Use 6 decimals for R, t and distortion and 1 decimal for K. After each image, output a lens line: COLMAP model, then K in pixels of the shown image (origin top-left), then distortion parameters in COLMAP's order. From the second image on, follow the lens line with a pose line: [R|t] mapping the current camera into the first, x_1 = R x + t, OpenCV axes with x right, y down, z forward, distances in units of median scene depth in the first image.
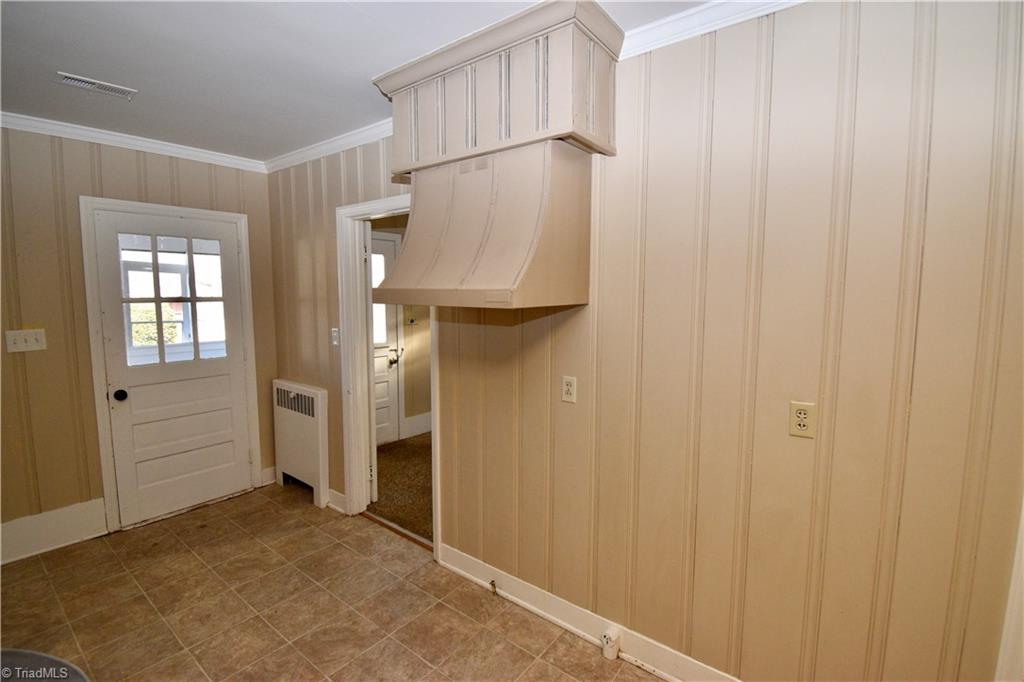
lens RADIAL K [[461.3, 0, 512.0], [0, 461.3, 341.0], [0, 0, 1]] dist [0.022118, -0.027495]
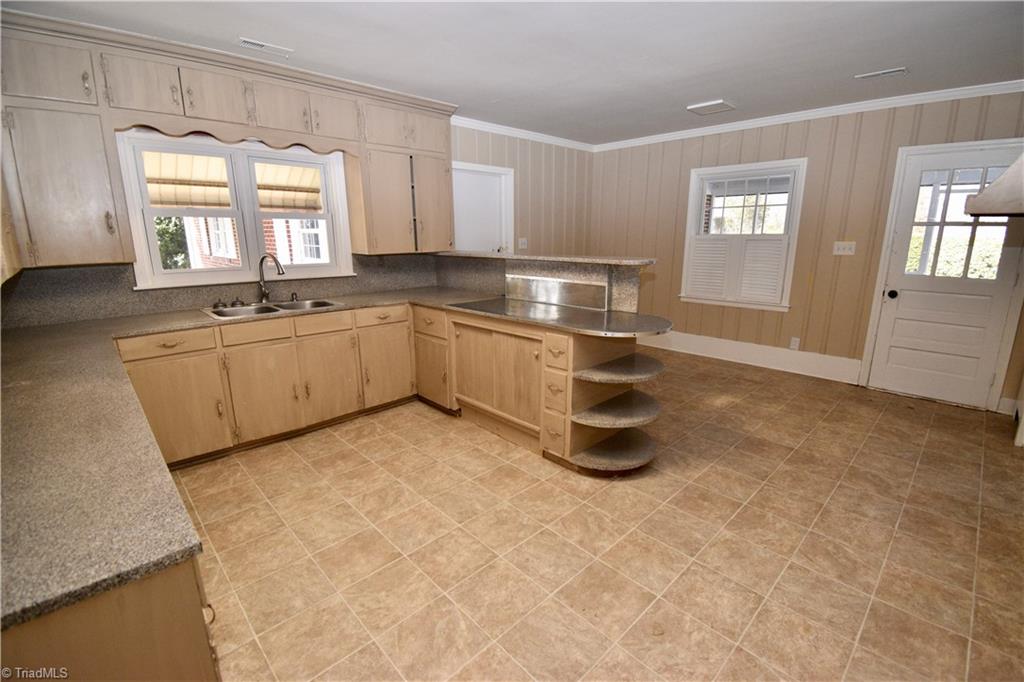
lens RADIAL K [[461.3, 0, 512.0], [0, 461.3, 341.0], [0, 0, 1]] dist [0.022118, -0.027495]
pose [[-0.146395, 0.227329, -0.962751, 0.693831], [-0.096214, 0.965350, 0.242573, 0.027785], [0.984536, 0.128142, -0.119450, 0.066826]]
